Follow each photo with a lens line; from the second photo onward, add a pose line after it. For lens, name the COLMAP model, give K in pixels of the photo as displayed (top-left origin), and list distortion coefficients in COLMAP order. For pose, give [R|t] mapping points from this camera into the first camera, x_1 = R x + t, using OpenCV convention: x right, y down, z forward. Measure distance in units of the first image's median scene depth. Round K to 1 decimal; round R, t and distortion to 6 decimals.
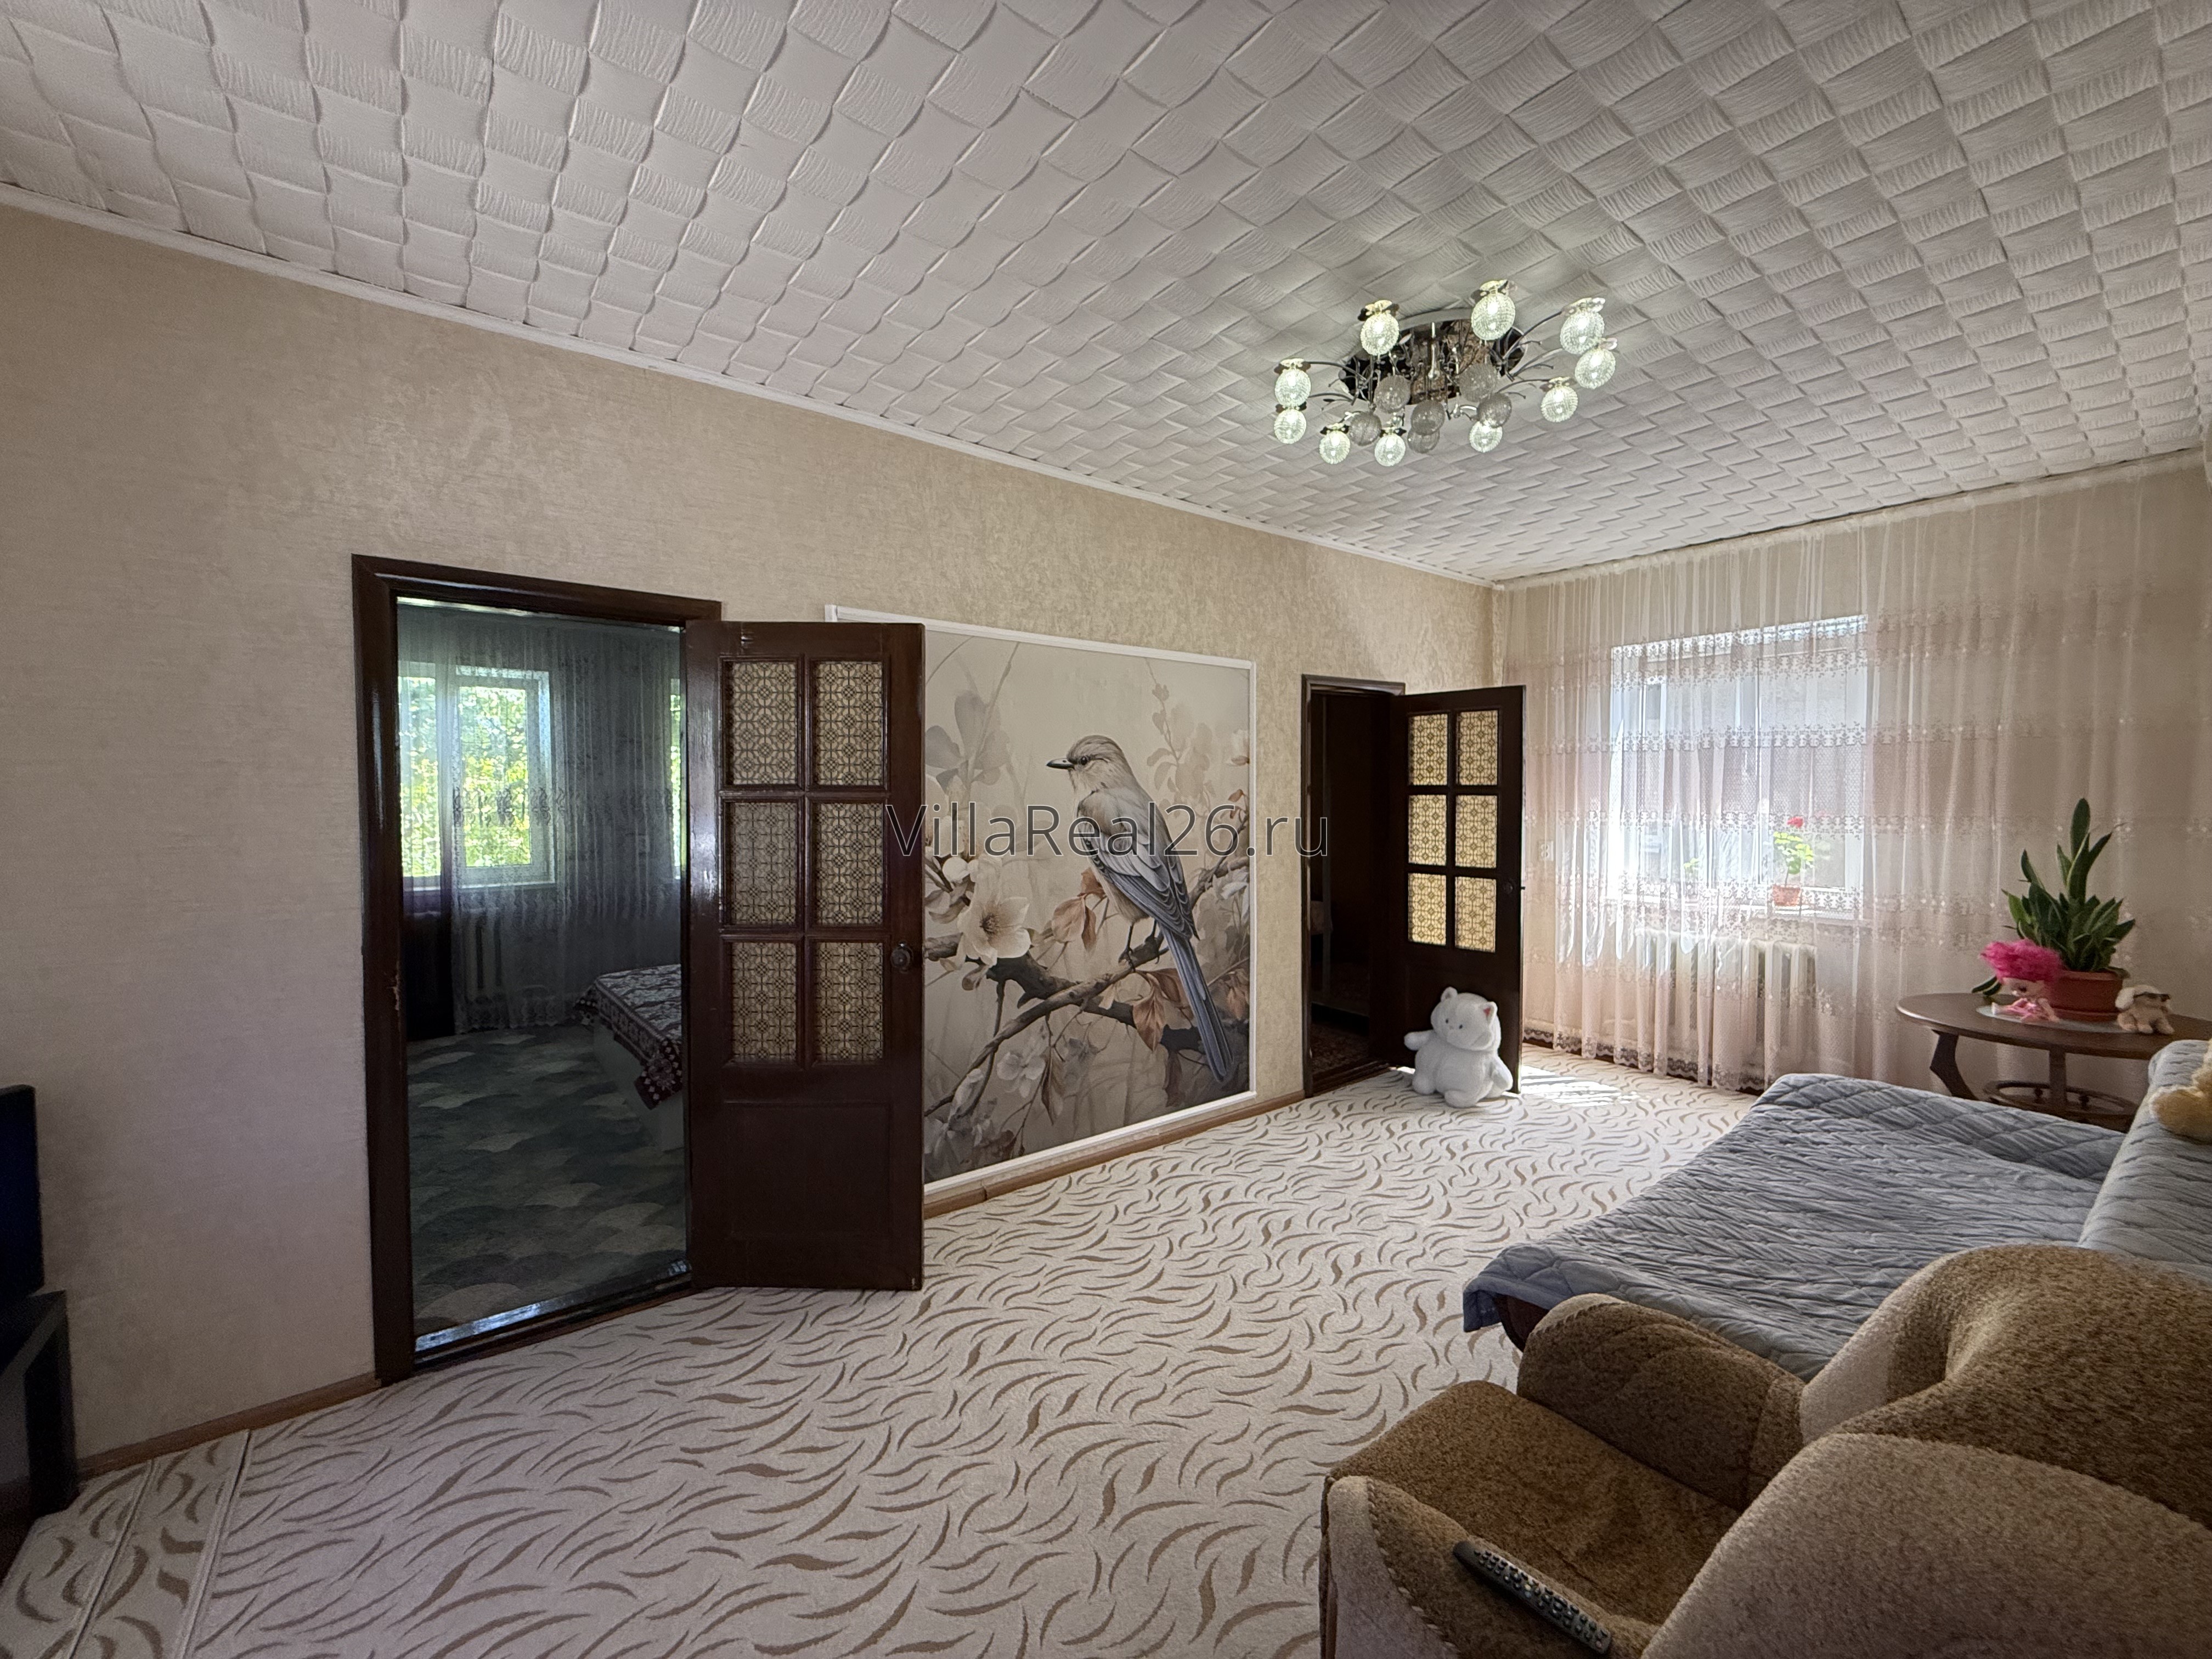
lens RADIAL K [[884.4, 0, 1104.9], [0, 884.4, 818.6], [0, 0, 1]] dist [0.000352, -0.000098]
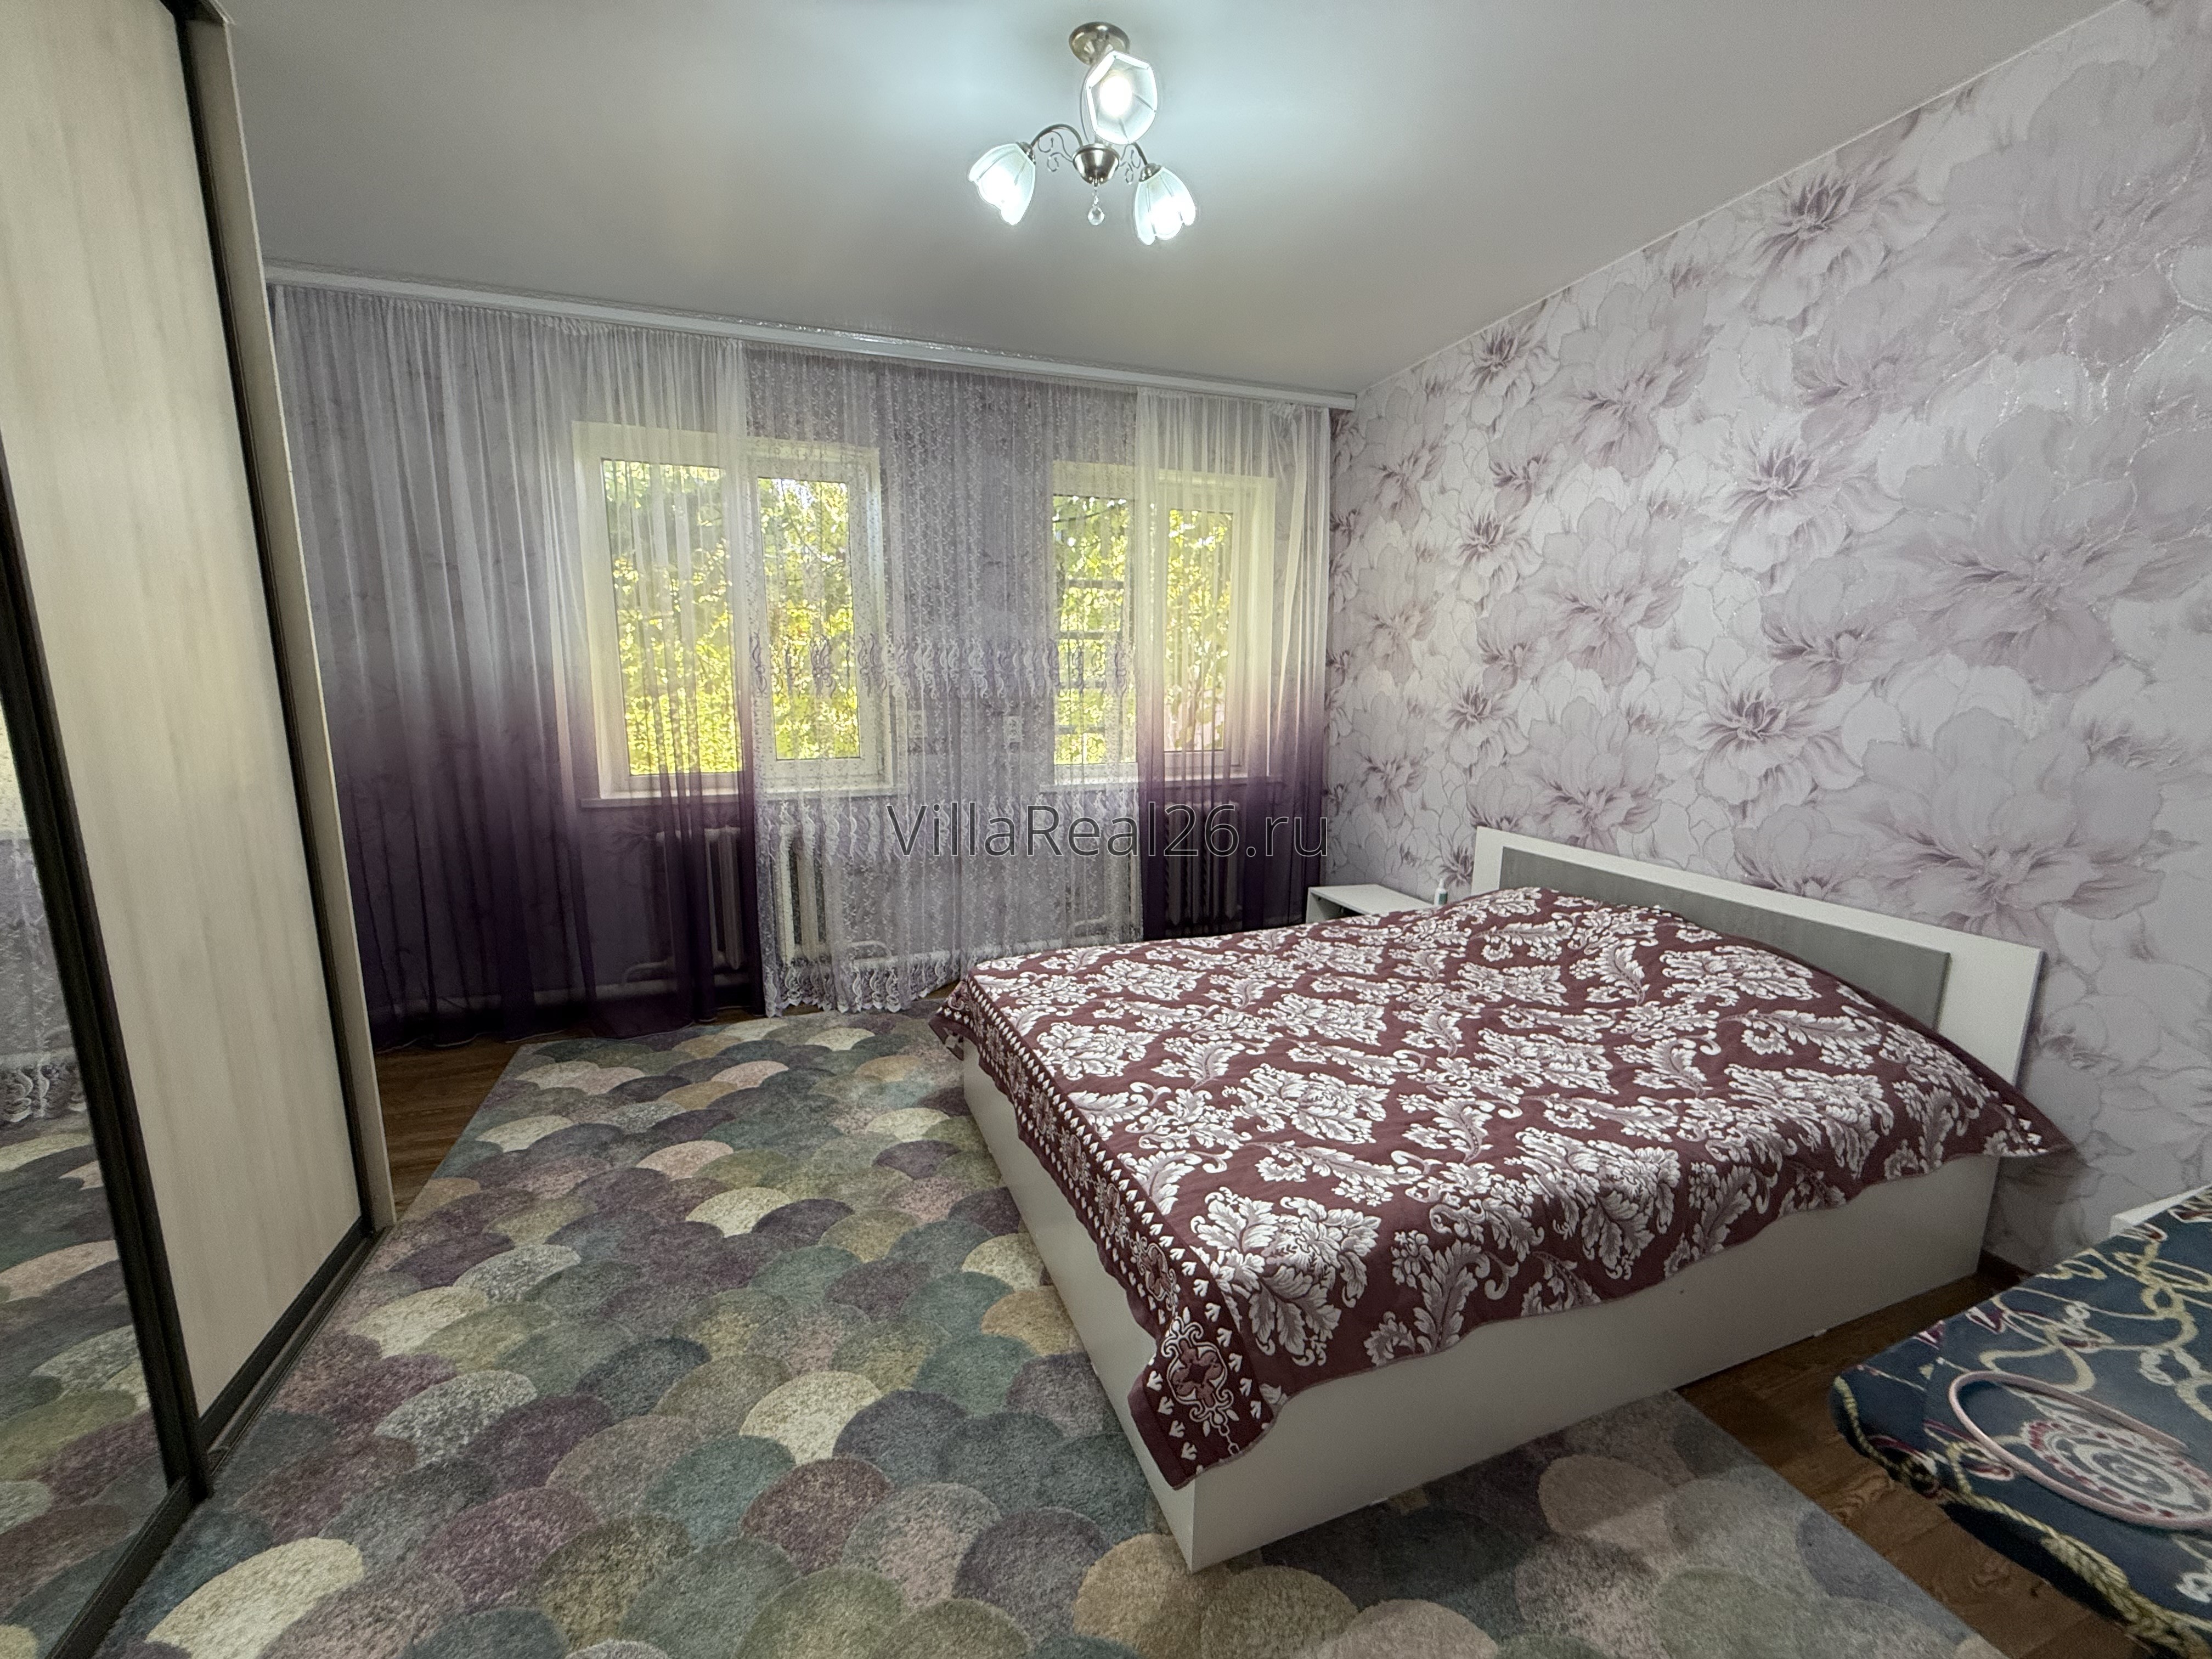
lens RADIAL K [[884.4, 0, 1103.5], [0, 884.4, 813.8], [0, 0, 1]] dist [0.000352, -0.000098]
pose [[0.952414, 0.042750, -0.301794, -0.247781], [-0.007983, 0.993275, 0.115506, 0.014179], [0.304702, -0.107601, 0.946350, 0.383071]]
